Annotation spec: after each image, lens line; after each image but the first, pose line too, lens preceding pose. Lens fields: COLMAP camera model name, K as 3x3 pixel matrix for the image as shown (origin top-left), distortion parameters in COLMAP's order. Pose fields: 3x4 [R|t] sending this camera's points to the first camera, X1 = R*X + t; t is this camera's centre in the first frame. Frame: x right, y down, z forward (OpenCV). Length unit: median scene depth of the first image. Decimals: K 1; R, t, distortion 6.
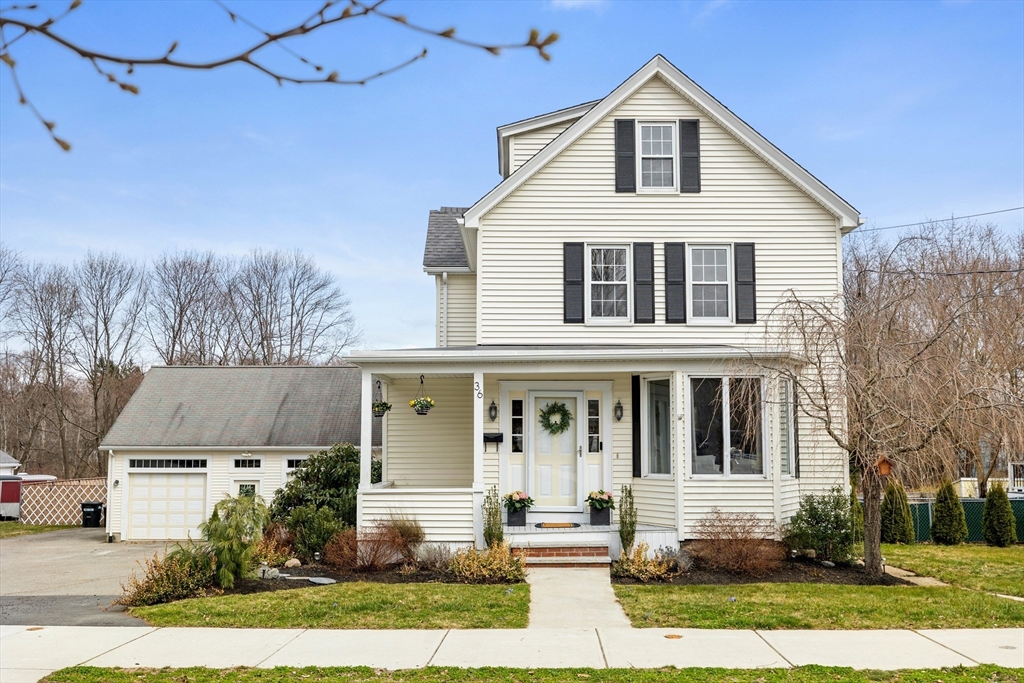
lens RADIAL K [[1035.8, 0, 513.8], [0, 1035.8, 341.3], [0, 0, 1]] dist [0.030279, 0.000000]
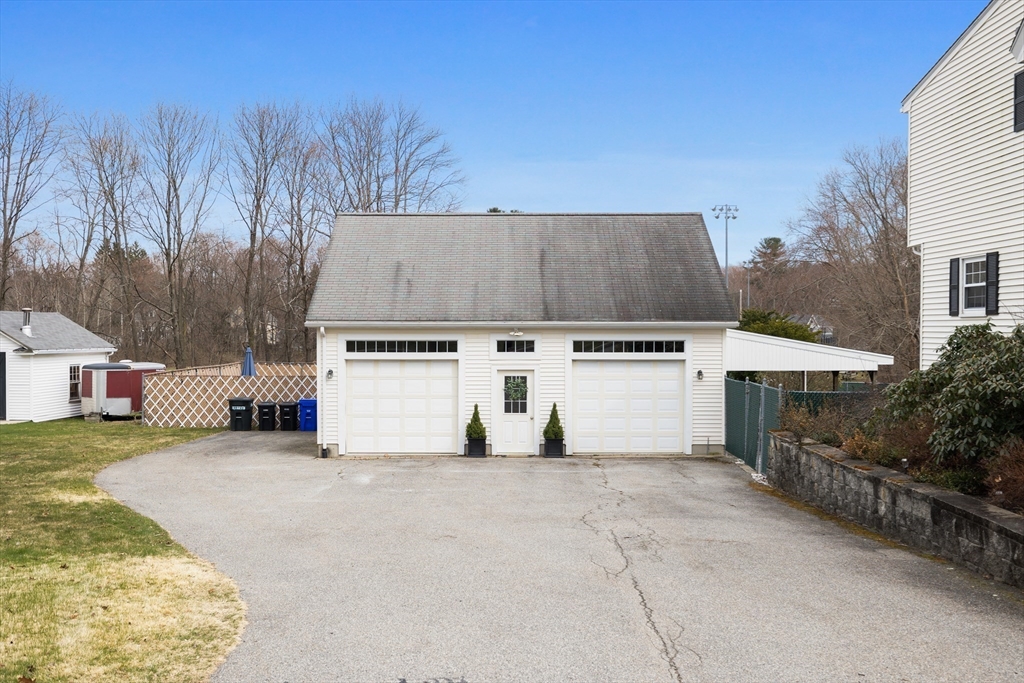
lens RADIAL K [[1035.8, 0, 510.8], [0, 1035.8, 340.2], [0, 0, 1]] dist [0.030279, 0.000000]
pose [[0.999909, -0.001703, 0.013417, -0.257018], [0.000266, 0.994323, 0.106401, 0.037688], [-0.013522, -0.106387, 0.994233, 0.293717]]
